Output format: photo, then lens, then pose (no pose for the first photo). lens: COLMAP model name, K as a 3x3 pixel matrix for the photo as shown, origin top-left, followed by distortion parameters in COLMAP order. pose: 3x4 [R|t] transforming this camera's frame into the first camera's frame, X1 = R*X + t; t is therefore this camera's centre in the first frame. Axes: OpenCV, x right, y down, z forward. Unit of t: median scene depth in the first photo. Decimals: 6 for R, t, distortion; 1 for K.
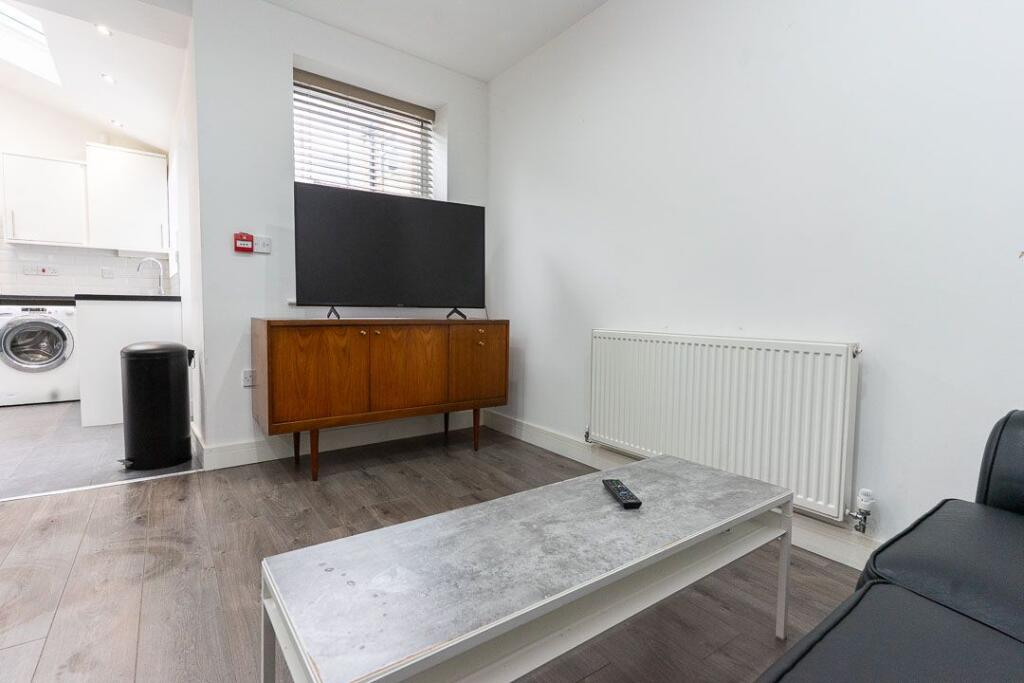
lens RADIAL K [[488.0, 0, 512.0], [0, 488.0, 341.5], [0, 0, 1]] dist [-0.002057, -0.000711]
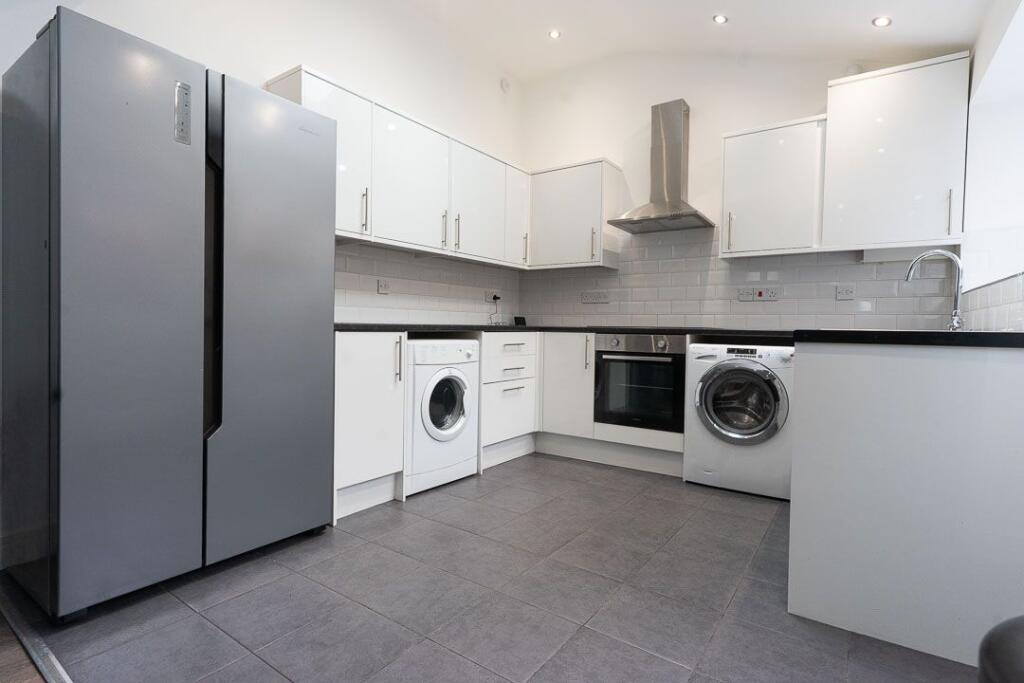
lens RADIAL K [[509.1, 0, 512.0], [0, 509.1, 341.5], [0, 0, 1]] dist [0.001587, -0.000316]
pose [[0.323131, 0.014143, -0.946249, -0.399874], [-0.072067, 0.997353, -0.009703, -0.046373], [0.943606, 0.071329, 0.323295, 0.450128]]
